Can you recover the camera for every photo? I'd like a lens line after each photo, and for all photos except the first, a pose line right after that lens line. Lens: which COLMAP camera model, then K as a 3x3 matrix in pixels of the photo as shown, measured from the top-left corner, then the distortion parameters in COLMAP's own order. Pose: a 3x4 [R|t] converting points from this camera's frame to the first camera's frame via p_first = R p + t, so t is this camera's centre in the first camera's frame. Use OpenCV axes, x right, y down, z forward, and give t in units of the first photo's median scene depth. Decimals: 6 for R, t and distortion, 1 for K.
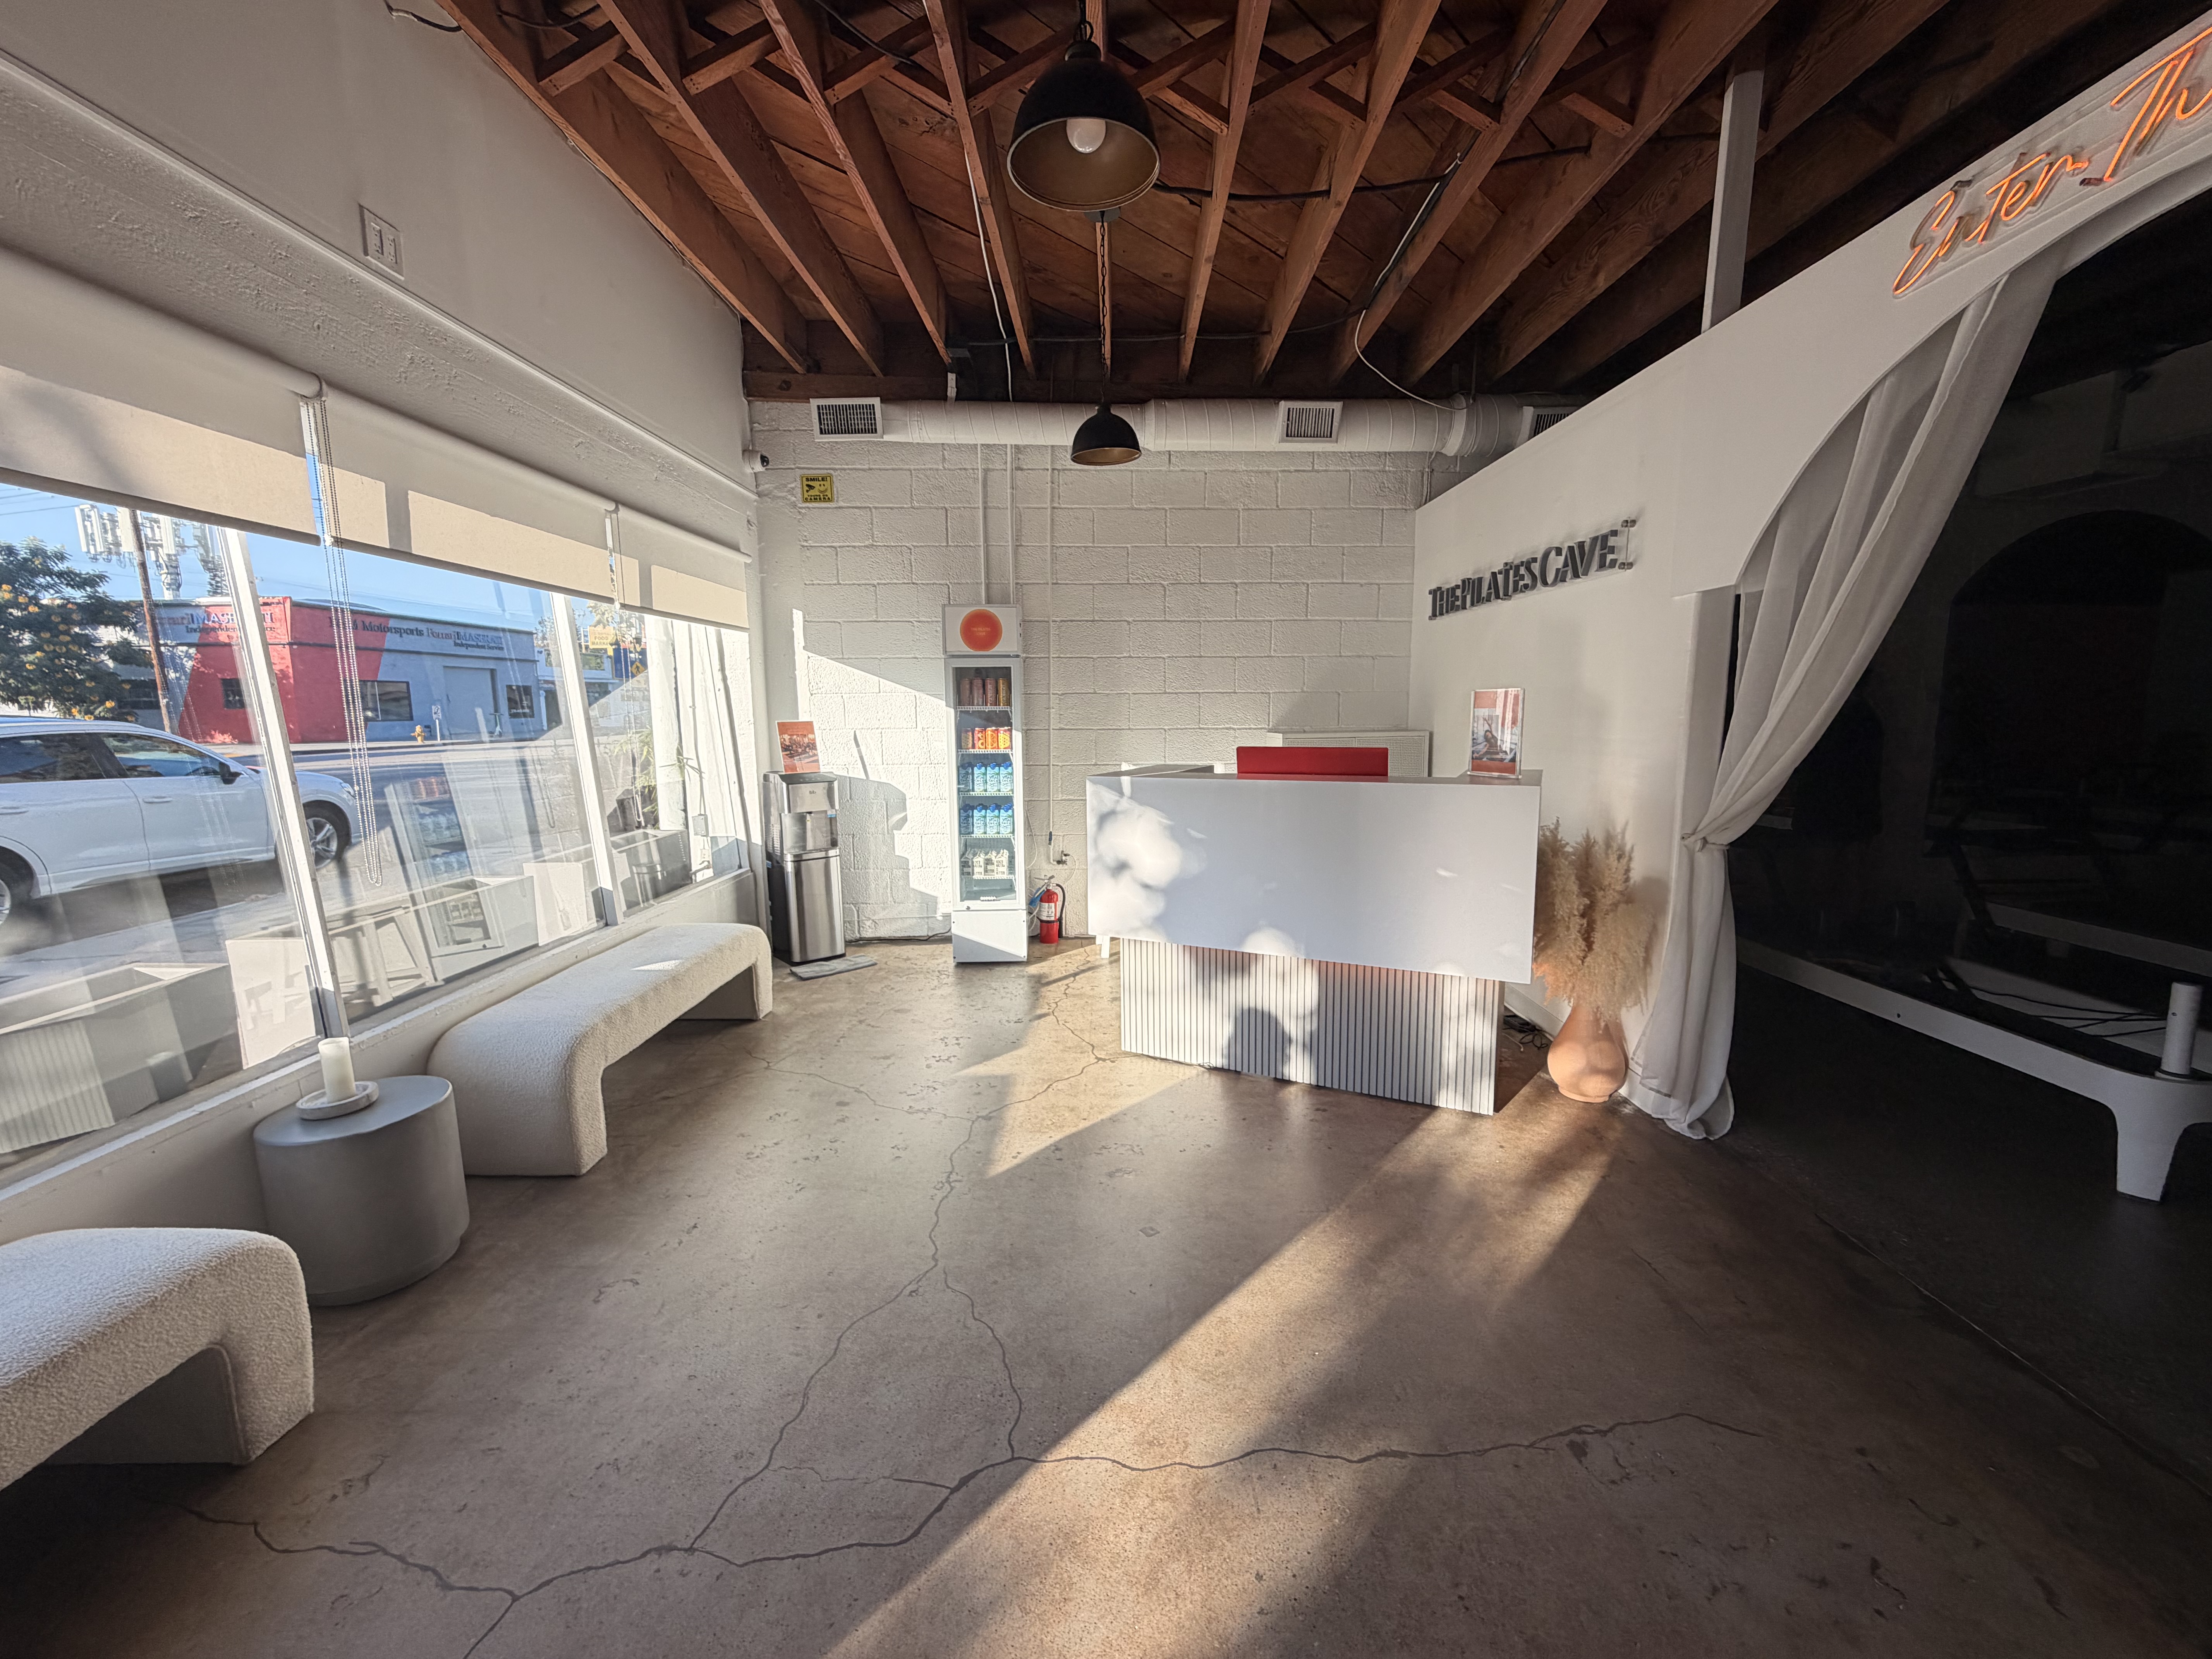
lens RADIAL K [[890.3, 0, 1101.7], [0, 890.3, 826.2], [0, 0, 1]] dist [0.009221, 0.000240]
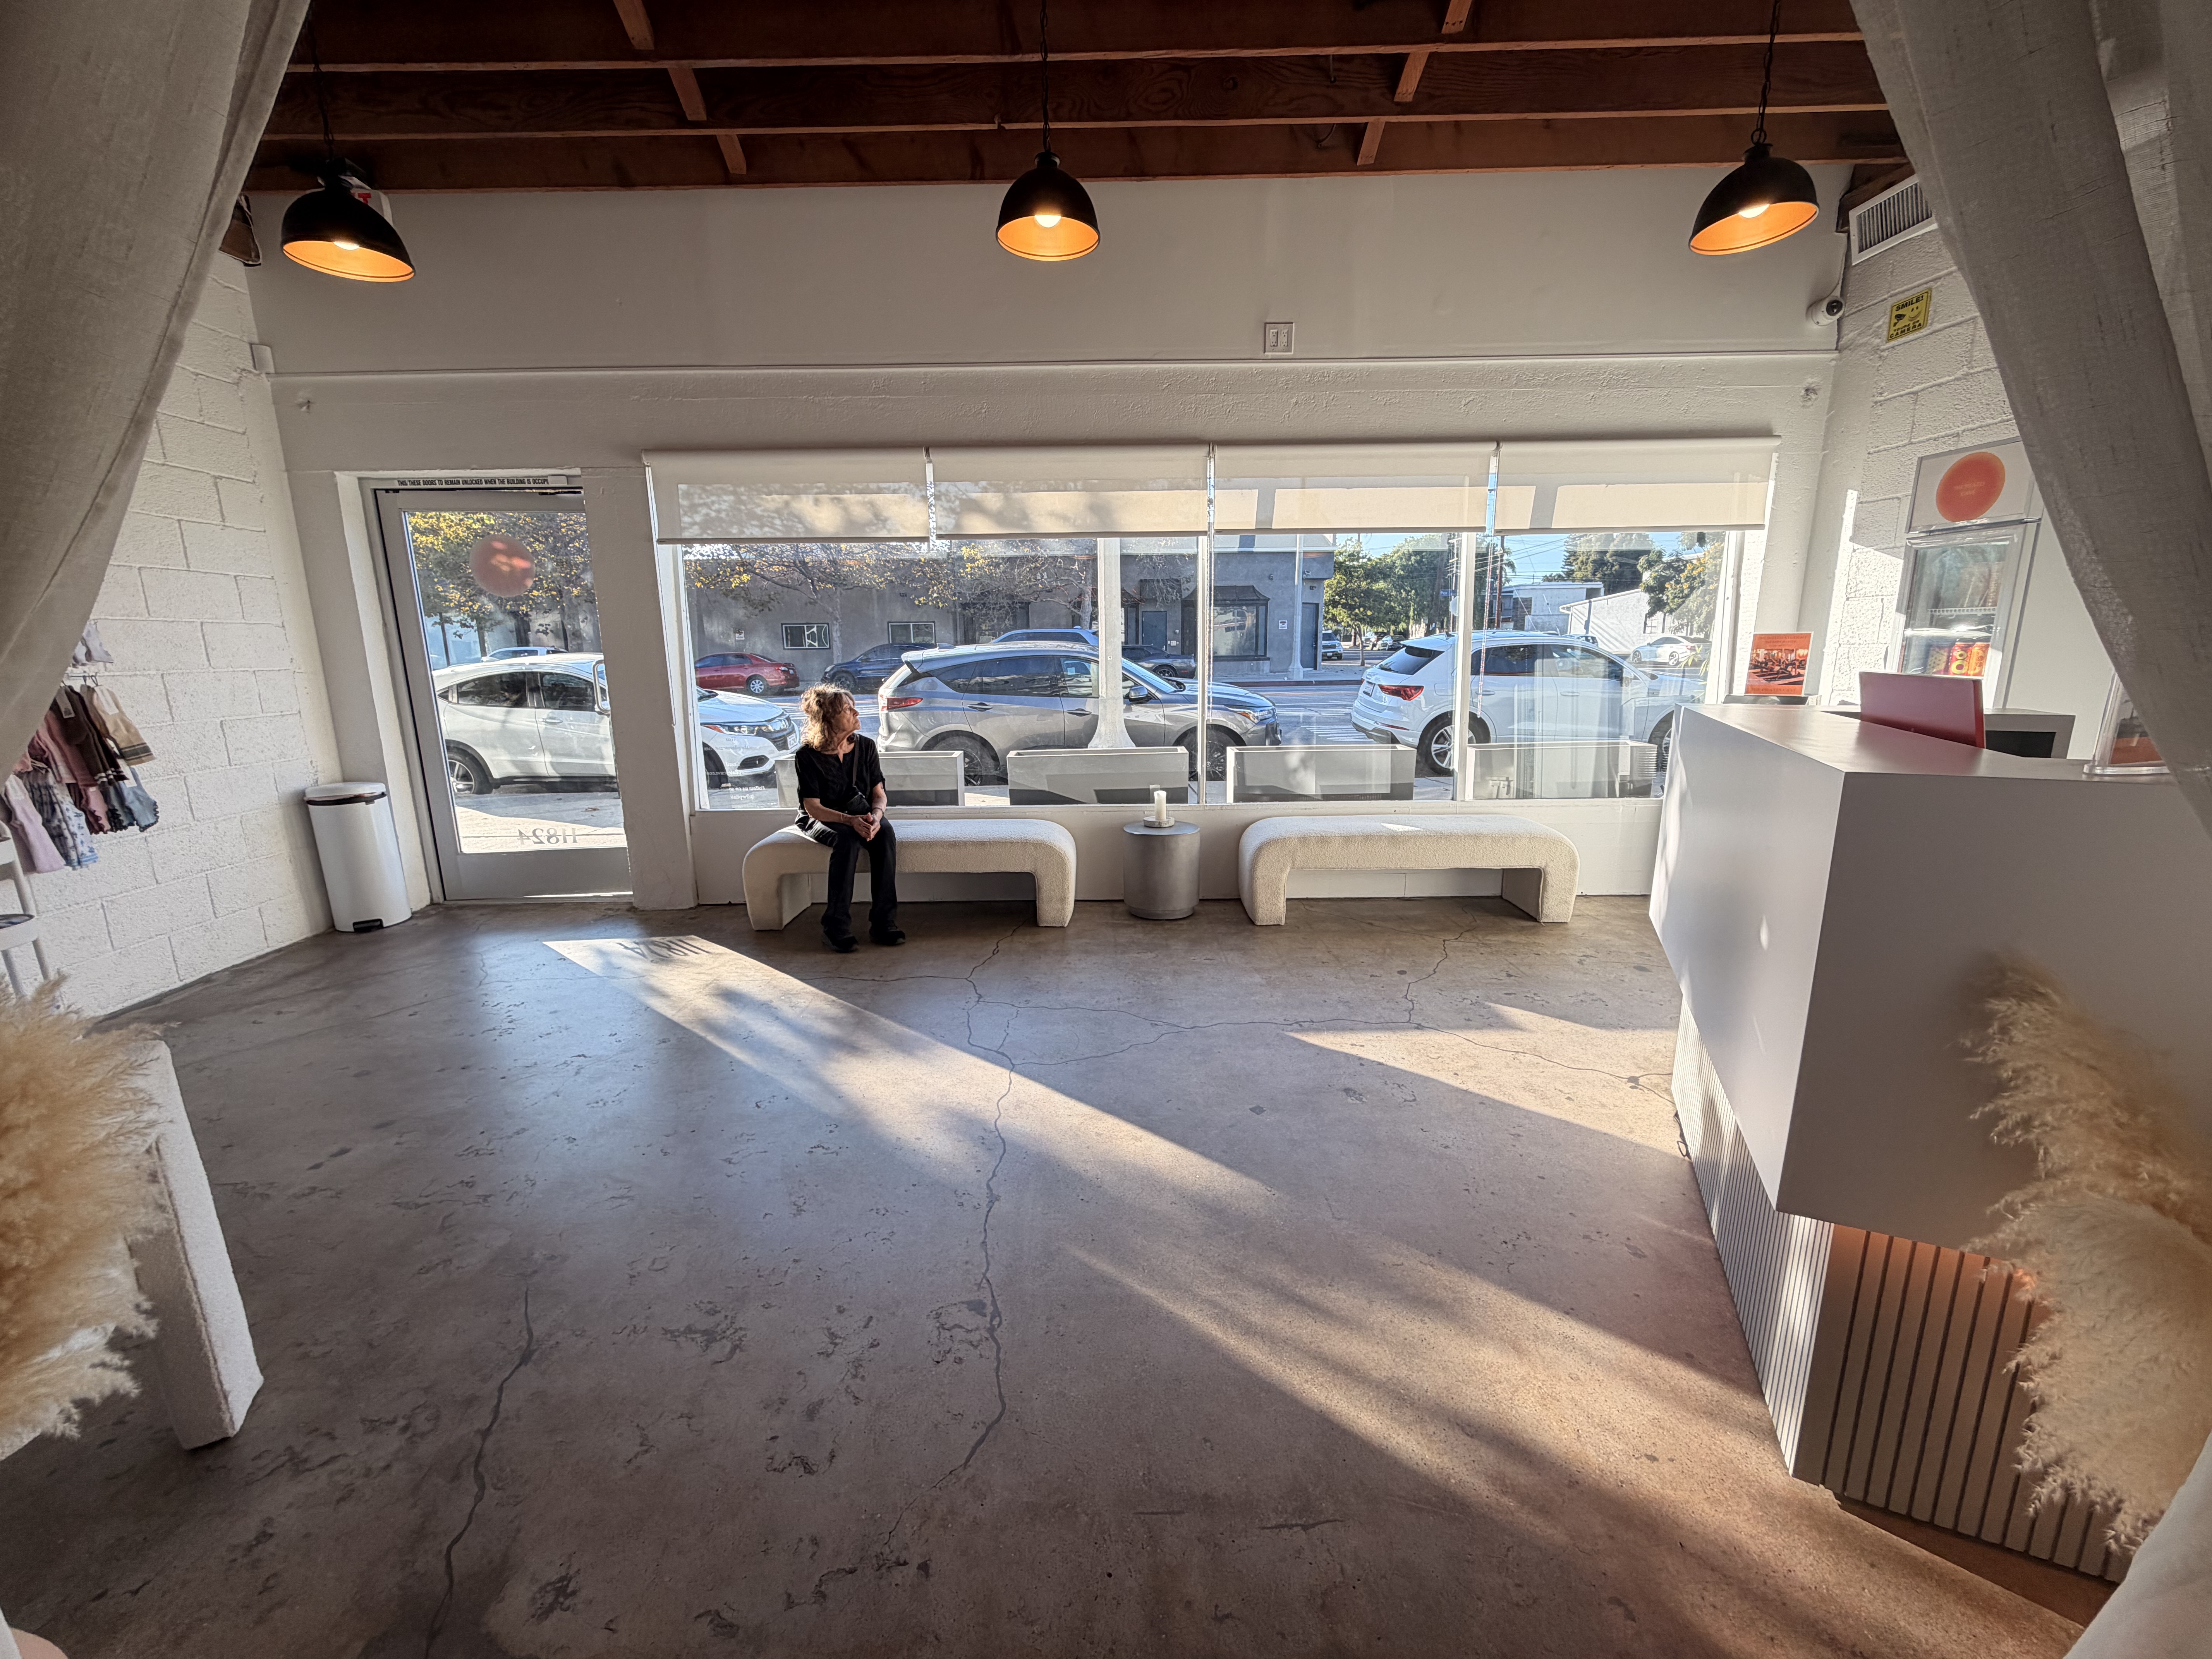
lens RADIAL K [[890.3, 0, 1101.7], [0, 890.3, 826.2], [0, 0, 1]] dist [0.009221, 0.000240]
pose [[0.011292, 0.210552, -0.977517, 0.907354], [-0.127465, 0.969908, 0.207441, -0.063601], [0.991779, 0.122257, 0.037790, 0.647062]]
